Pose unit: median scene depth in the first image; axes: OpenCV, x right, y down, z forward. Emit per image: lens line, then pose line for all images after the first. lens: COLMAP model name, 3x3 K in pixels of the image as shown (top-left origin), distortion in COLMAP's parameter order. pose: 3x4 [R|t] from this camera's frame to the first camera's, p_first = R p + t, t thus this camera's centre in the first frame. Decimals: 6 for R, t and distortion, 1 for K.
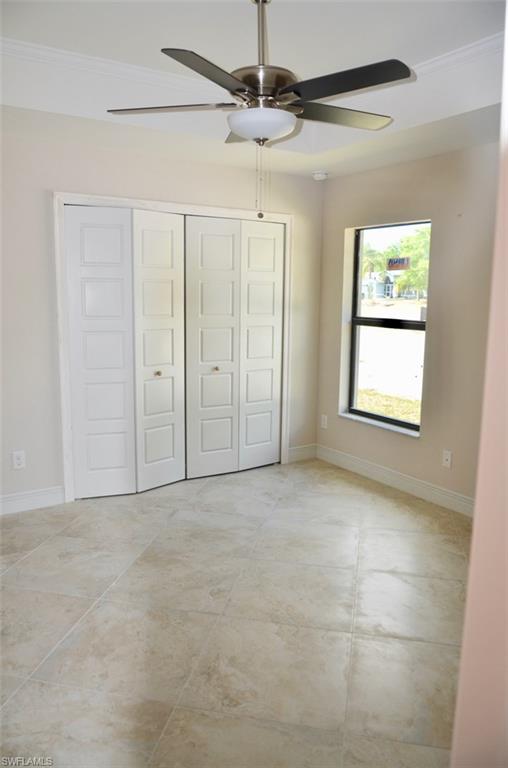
lens RADIAL K [[582.6, 0, 253.7], [0, 582.6, 389.4], [0, 0, 1]] dist [-0.045602, 0.006846]
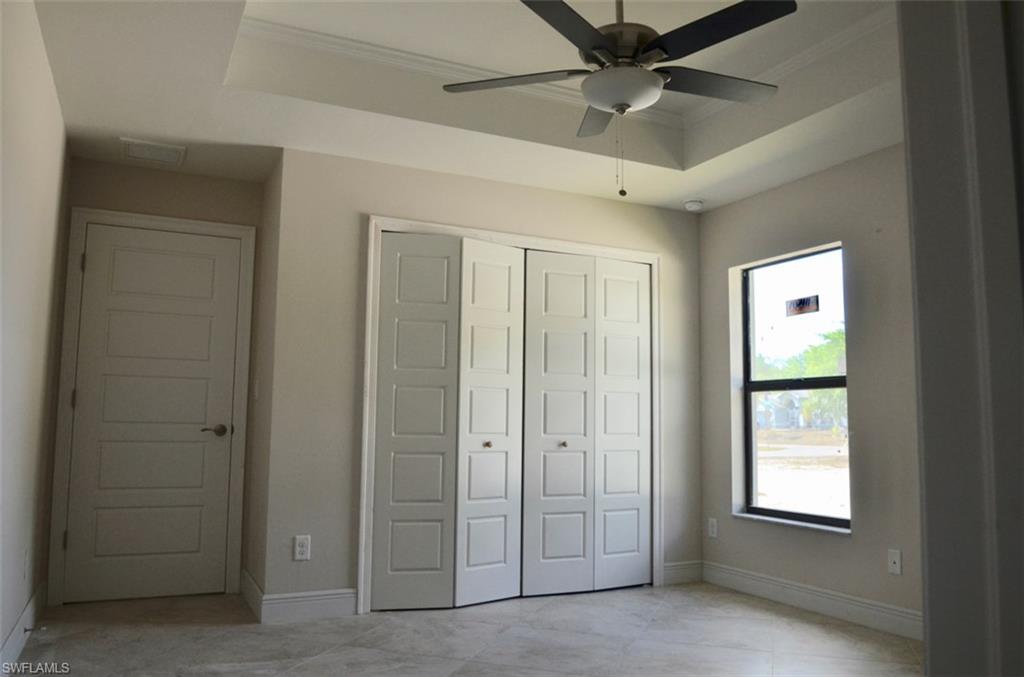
lens RADIAL K [[776.8, 0, 515.2], [0, 776.8, 348.6], [0, 0, 1]] dist [-0.045602, 0.006846]
pose [[0.992922, -0.012447, -0.118114, -0.006772], [-0.018913, 0.965232, -0.260711, 0.111636], [0.117253, 0.261100, 0.958164, -0.002469]]
